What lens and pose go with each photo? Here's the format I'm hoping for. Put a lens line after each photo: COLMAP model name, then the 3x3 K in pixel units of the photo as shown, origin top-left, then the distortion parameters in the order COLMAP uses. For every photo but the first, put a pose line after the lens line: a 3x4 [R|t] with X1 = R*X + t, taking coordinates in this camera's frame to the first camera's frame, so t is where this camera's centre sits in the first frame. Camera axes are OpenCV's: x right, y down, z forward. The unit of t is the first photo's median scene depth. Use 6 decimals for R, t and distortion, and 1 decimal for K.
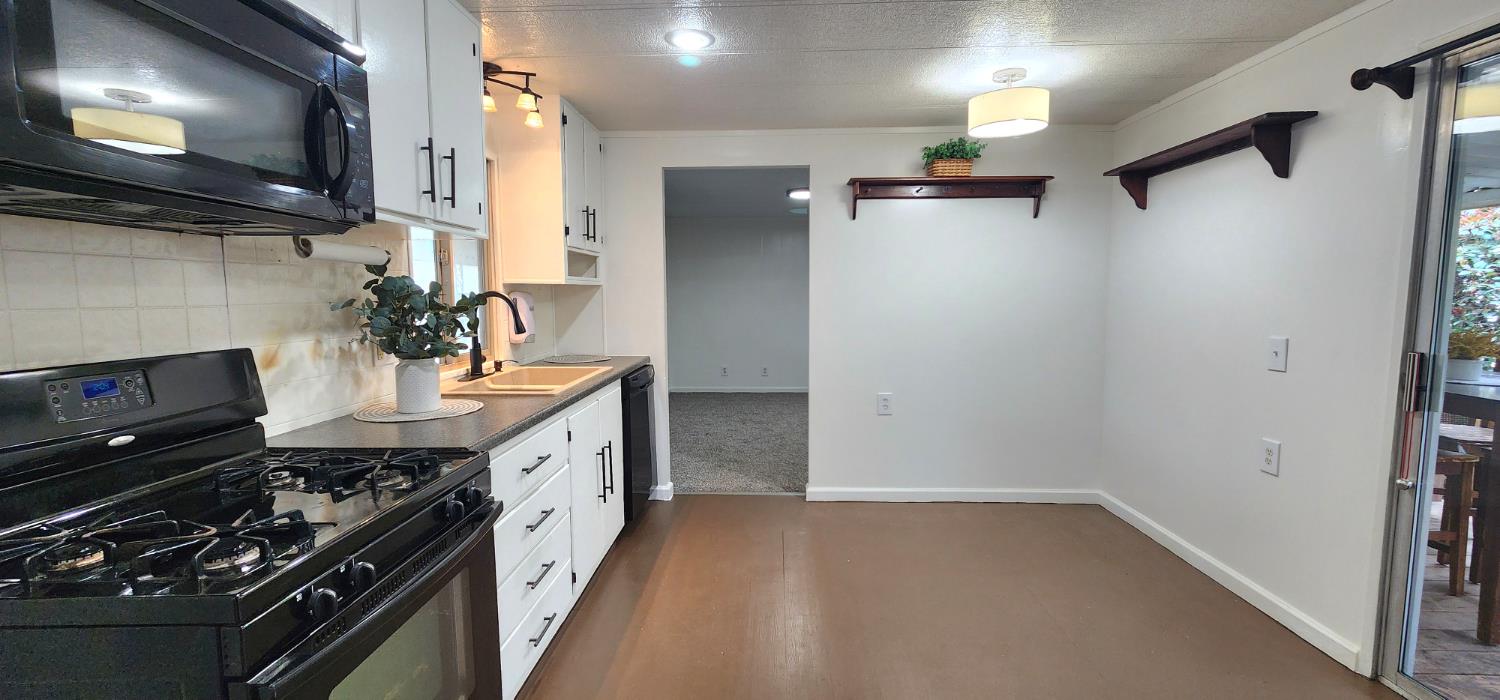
lens RADIAL K [[618.0, 0, 751.9], [0, 618.0, 352.9], [0, 0, 1]] dist [-0.000208, 0.000082]
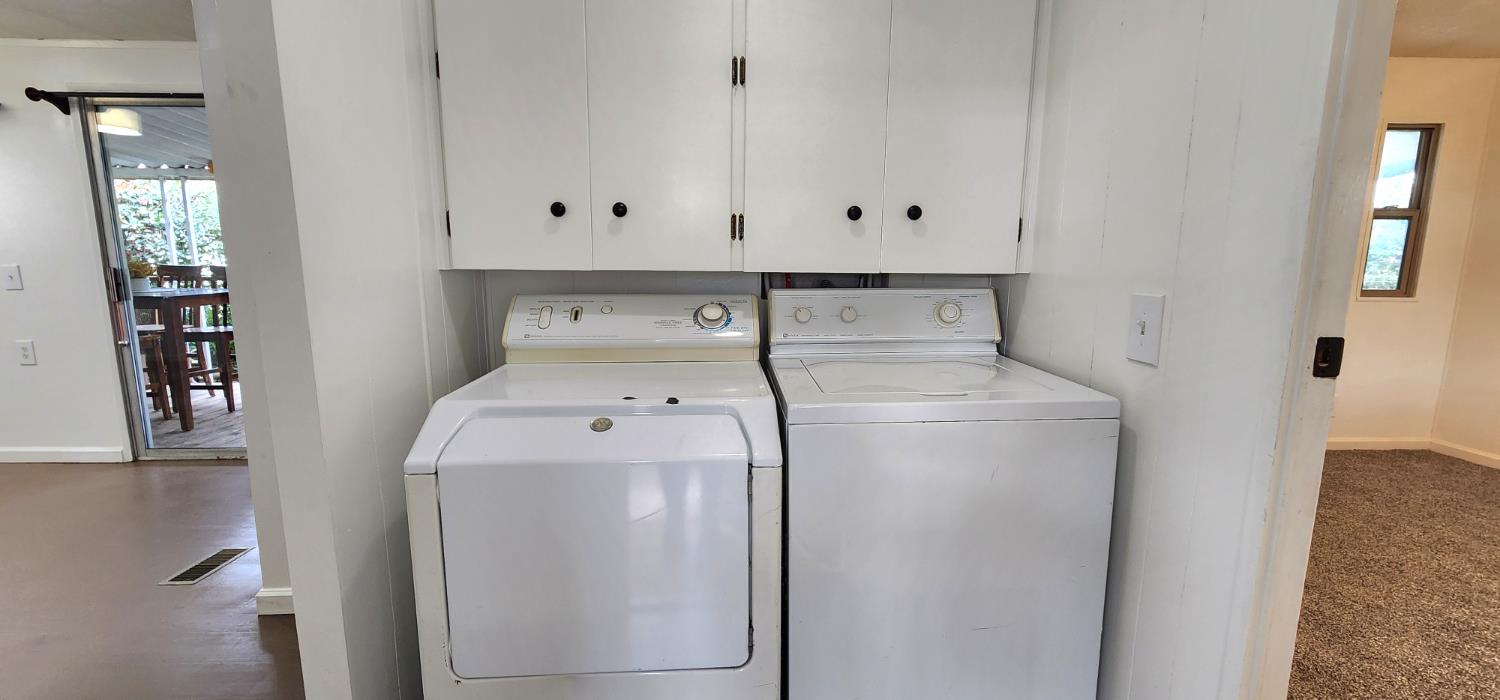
lens RADIAL K [[618.0, 0, 756.7], [0, 618.0, 346.4], [0, 0, 1]] dist [-0.000208, 0.000082]
pose [[-0.071135, -0.148607, 0.986334, -0.631996], [0.088685, 0.983981, 0.154649, 0.084991], [-0.993516, 0.098474, -0.056817, -0.539684]]
